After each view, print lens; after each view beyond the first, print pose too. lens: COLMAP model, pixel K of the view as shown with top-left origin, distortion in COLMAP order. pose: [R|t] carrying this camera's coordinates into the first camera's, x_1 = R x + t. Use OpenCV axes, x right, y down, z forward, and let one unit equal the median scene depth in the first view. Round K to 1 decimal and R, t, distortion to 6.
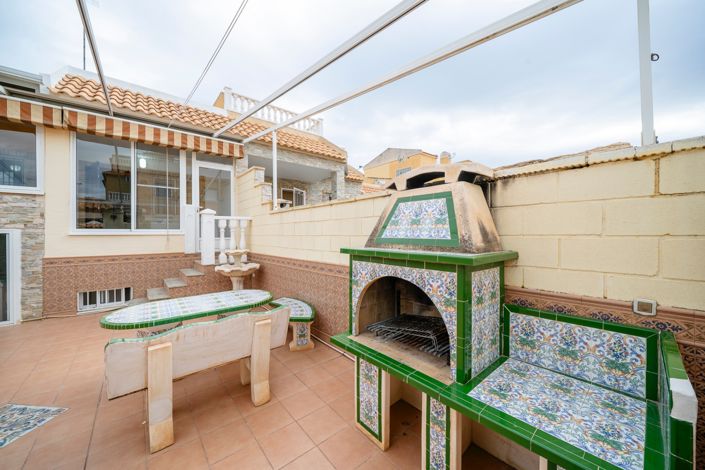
lens RADIAL K [[261.9, 0, 351.0], [0, 261.9, 234.2], [0, 0, 1]] dist [-0.002803, -0.000245]
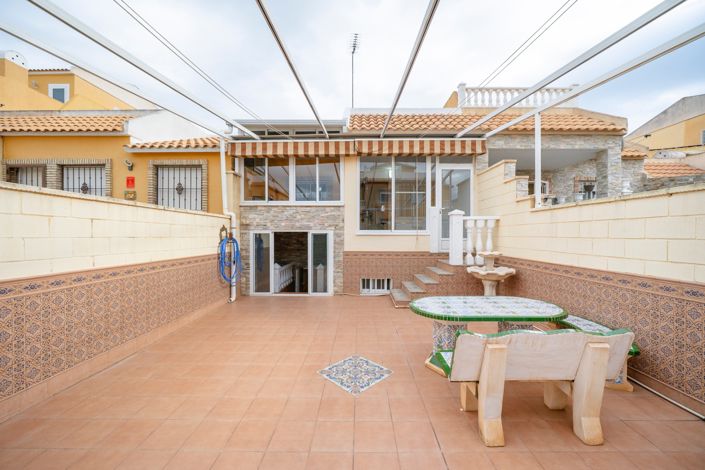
lens RADIAL K [[274.0, 0, 352.5], [0, 274.0, 235.0], [0, 0, 1]] dist [-0.001699, -0.000143]
pose [[0.757242, 0.008878, -0.653074, -0.166826], [-0.005712, 0.999959, 0.006970, -0.004490], [0.653110, -0.001548, 0.757262, -0.066765]]
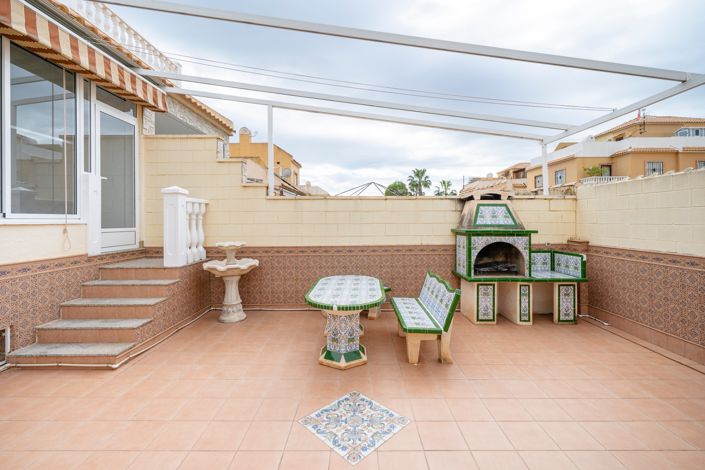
lens RADIAL K [[307.3, 0, 376.6], [0, 307.3, 220.3], [0, 0, 1]] dist [-0.000081, -0.000075]
pose [[0.623328, 0.002064, 0.781957, -0.898528], [0.000755, 0.999994, -0.003242, -0.003576], [-0.781960, 0.002611, 0.623323, 0.073692]]
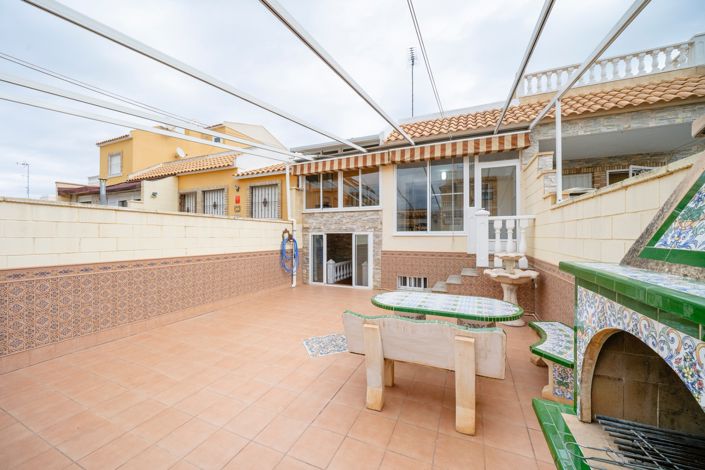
lens RADIAL K [[261.9, 0, 351.0], [0, 261.9, 234.2], [0, 0, 1]] dist [-0.002803, -0.000245]
pose [[0.437983, 0.000723, -0.898983, 0.128336], [-0.002238, 0.999997, -0.000286, -0.004191], [0.898981, 0.002137, 0.437983, 0.131426]]
